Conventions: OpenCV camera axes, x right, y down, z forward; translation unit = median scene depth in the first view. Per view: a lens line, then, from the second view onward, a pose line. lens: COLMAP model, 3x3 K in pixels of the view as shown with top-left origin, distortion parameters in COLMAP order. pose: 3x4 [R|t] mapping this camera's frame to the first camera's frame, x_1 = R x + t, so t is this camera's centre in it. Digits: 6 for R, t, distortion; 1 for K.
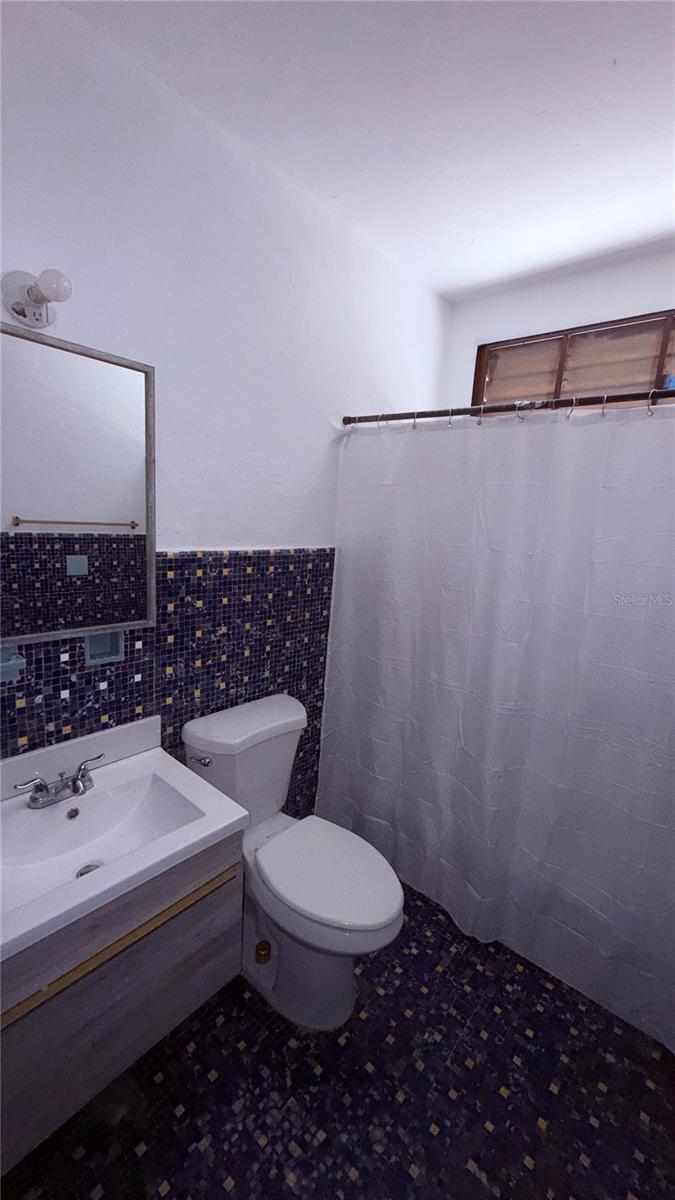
lens RADIAL K [[479.5, 0, 334.9], [0, 479.5, 595.2], [0, 0, 1]] dist [-0.000074, 0.000028]
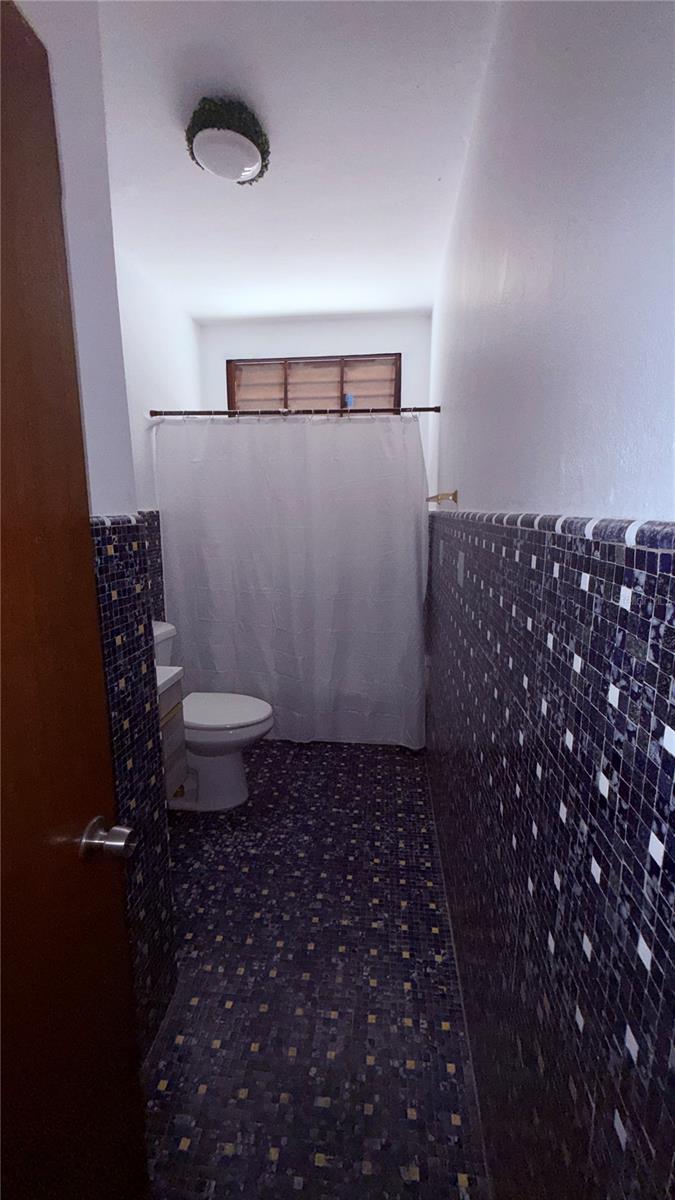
lens RADIAL K [[479.5, 0, 334.9], [0, 479.5, 595.2], [0, 0, 1]] dist [-0.000074, 0.000028]
pose [[0.826386, -0.166745, 0.537850, -0.359933], [0.148987, 0.985858, 0.076725, 0.105874], [-0.543037, 0.016728, 0.839542, -0.381684]]
